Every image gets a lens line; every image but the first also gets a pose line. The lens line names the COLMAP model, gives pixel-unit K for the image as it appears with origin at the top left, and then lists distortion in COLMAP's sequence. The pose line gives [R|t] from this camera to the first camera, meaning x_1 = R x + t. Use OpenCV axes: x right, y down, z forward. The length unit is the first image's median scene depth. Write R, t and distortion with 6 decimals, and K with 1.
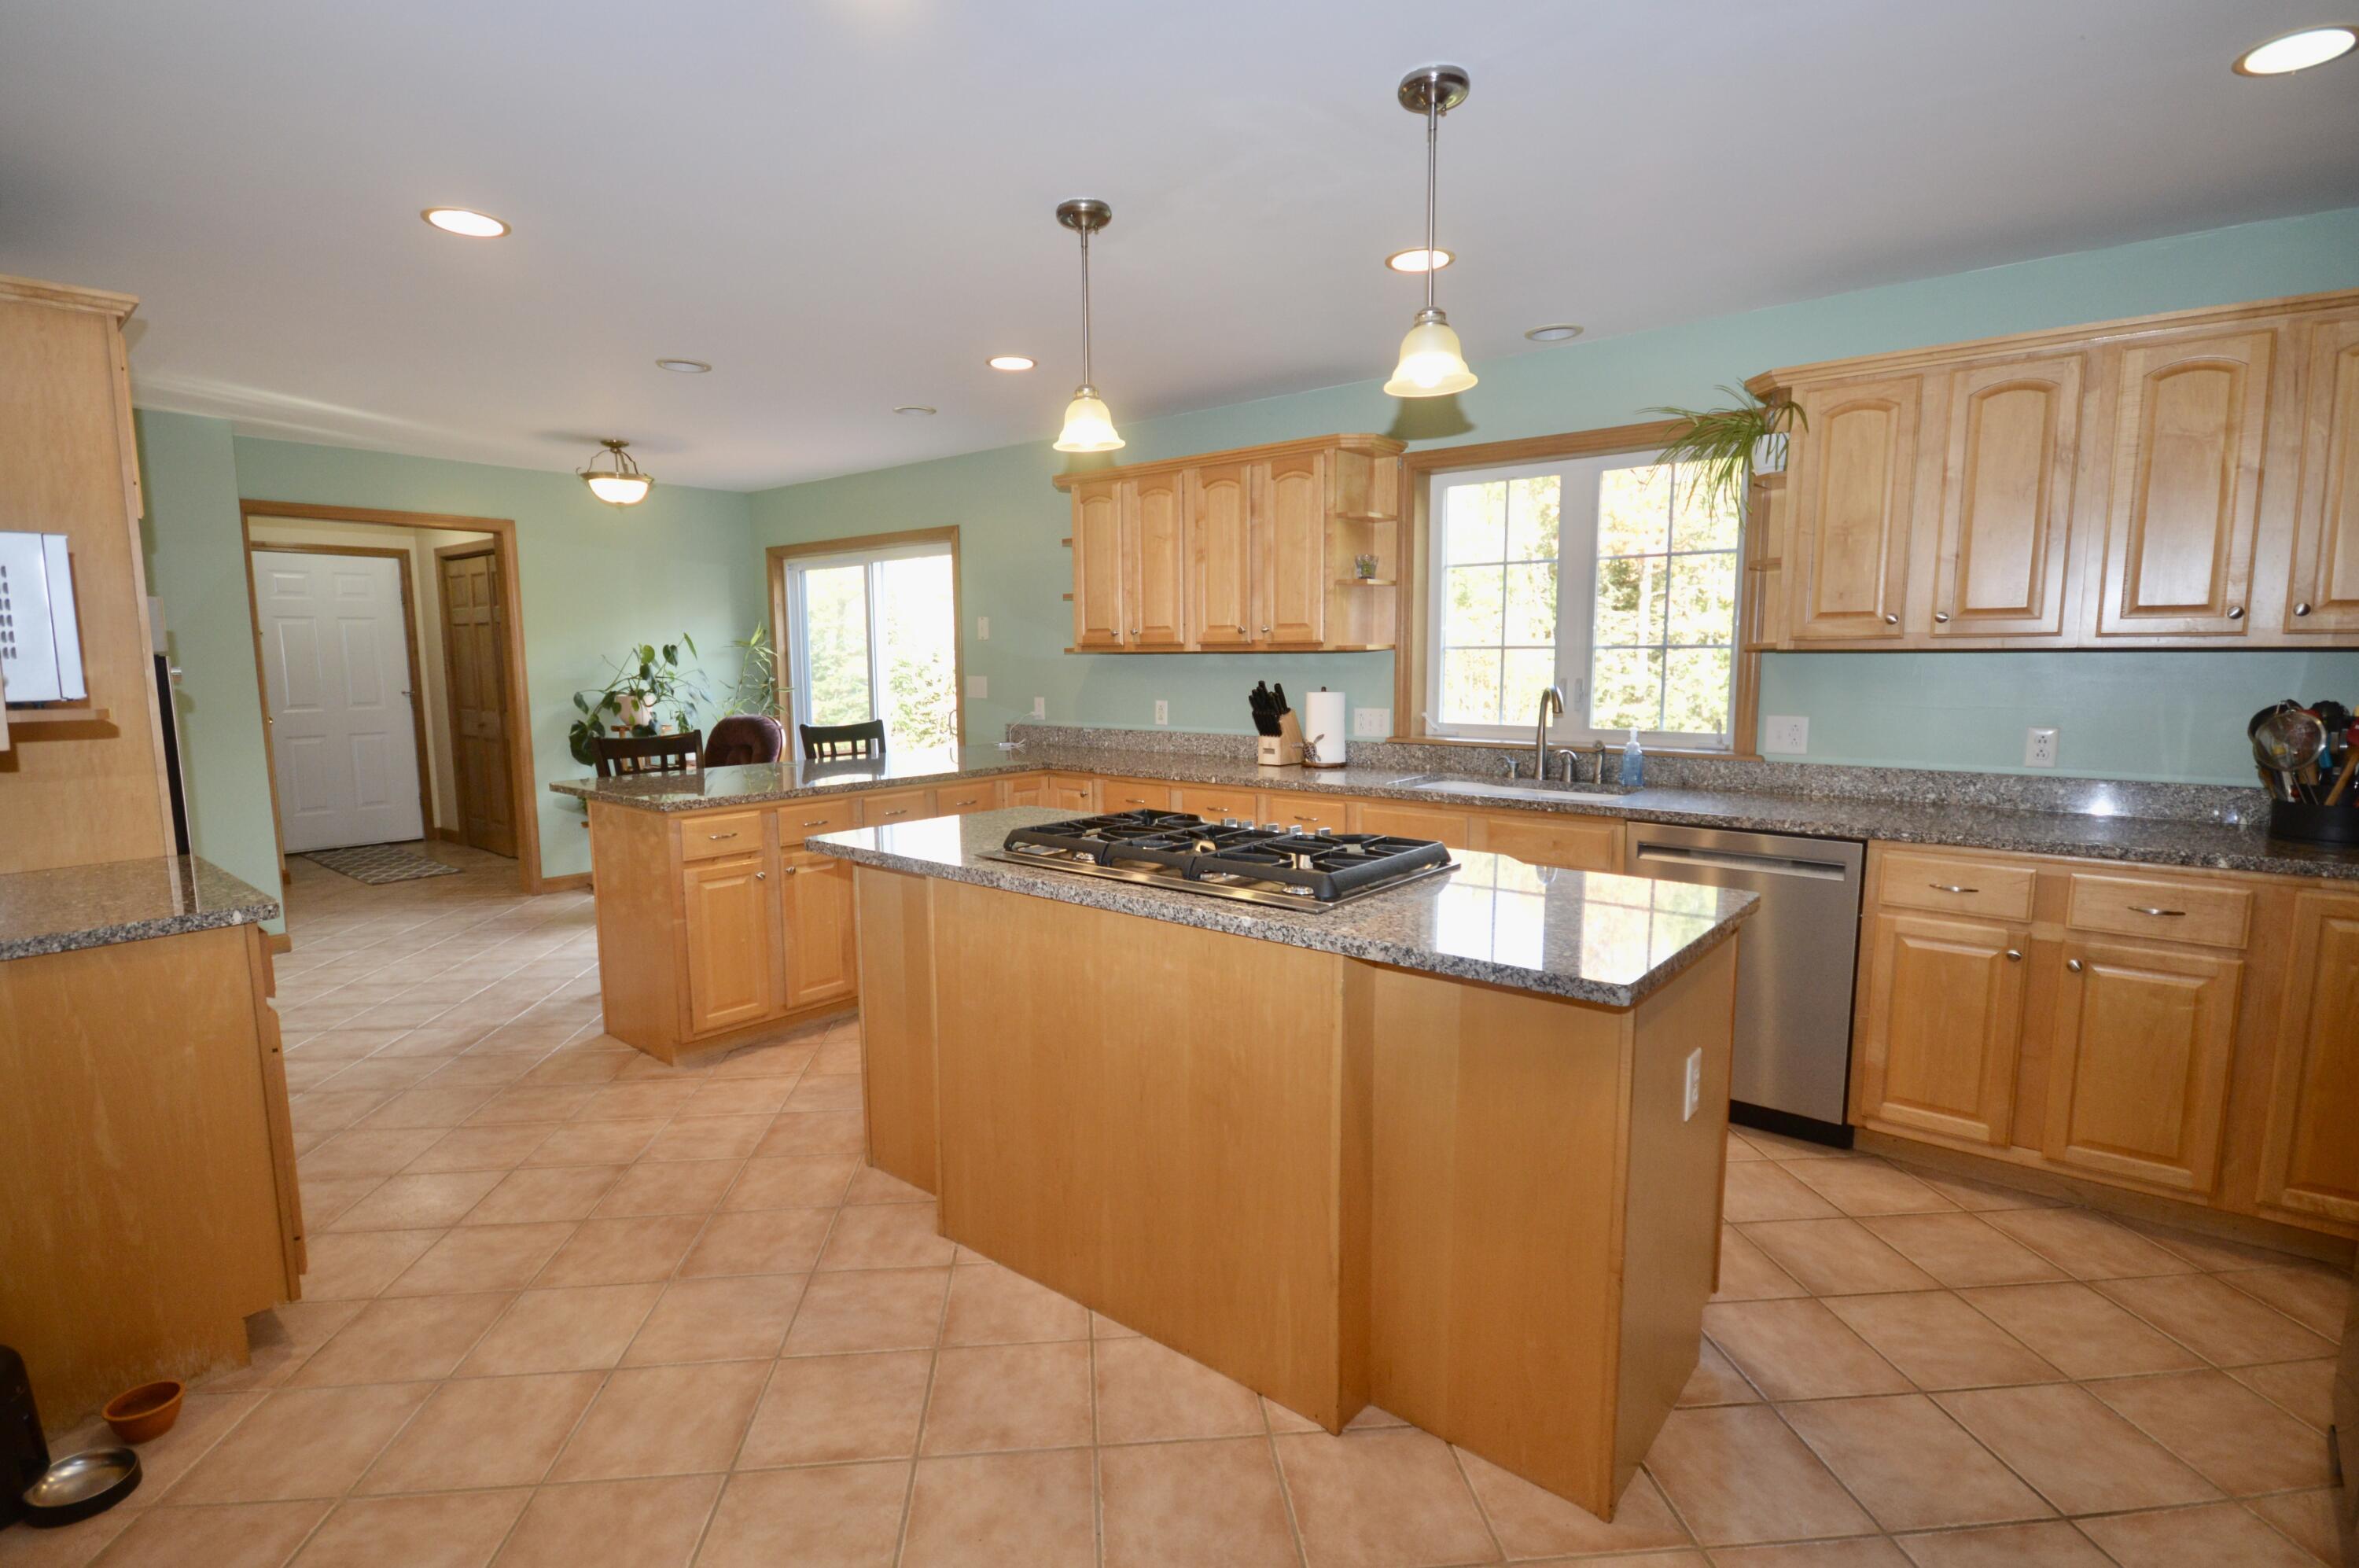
lens RADIAL K [[1138.7, 0, 1179.5], [0, 1138.7, 784.0], [0, 0, 1]] dist [0.000103, -0.000230]
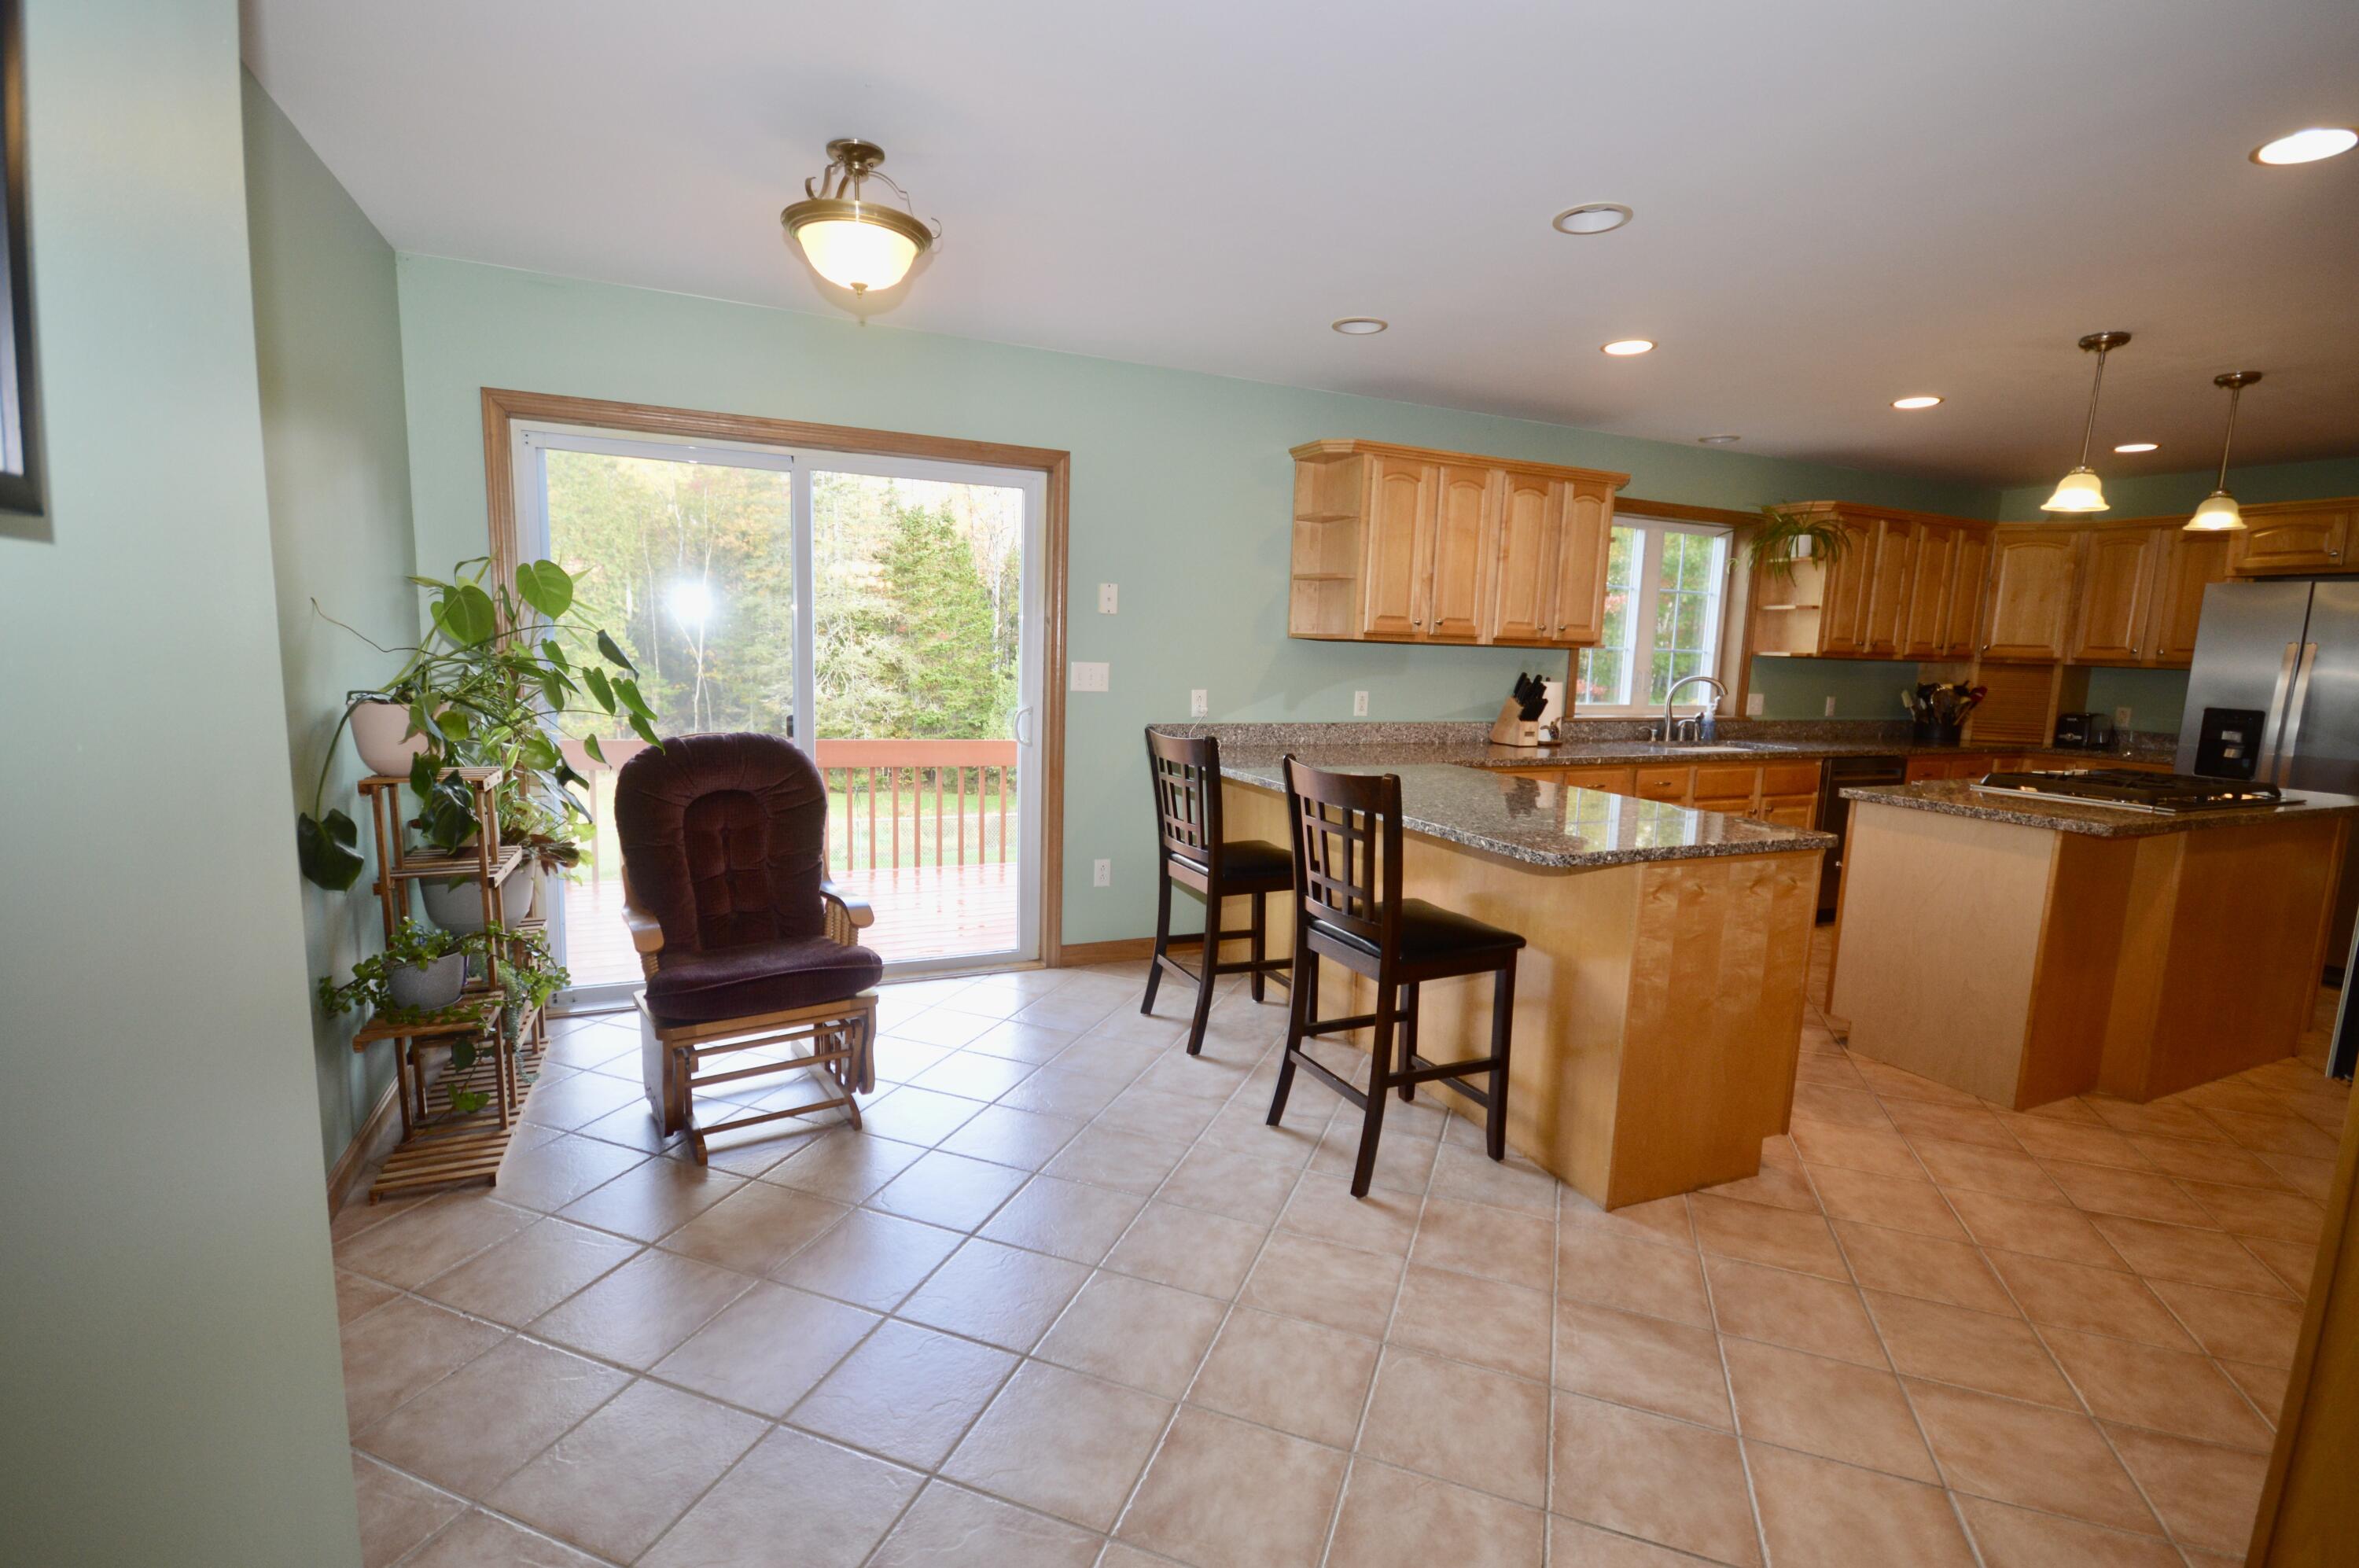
lens RADIAL K [[1053.1, 0, 1179.5], [0, 1053.1, 784.0], [0, 0, 1]] dist [0.000669, -0.004058]
pose [[0.431493, -0.097294, 0.896854, -1.027872], [0.070550, 0.994762, 0.073972, -0.082303], [-0.899353, 0.031354, 0.436097, 0.860952]]
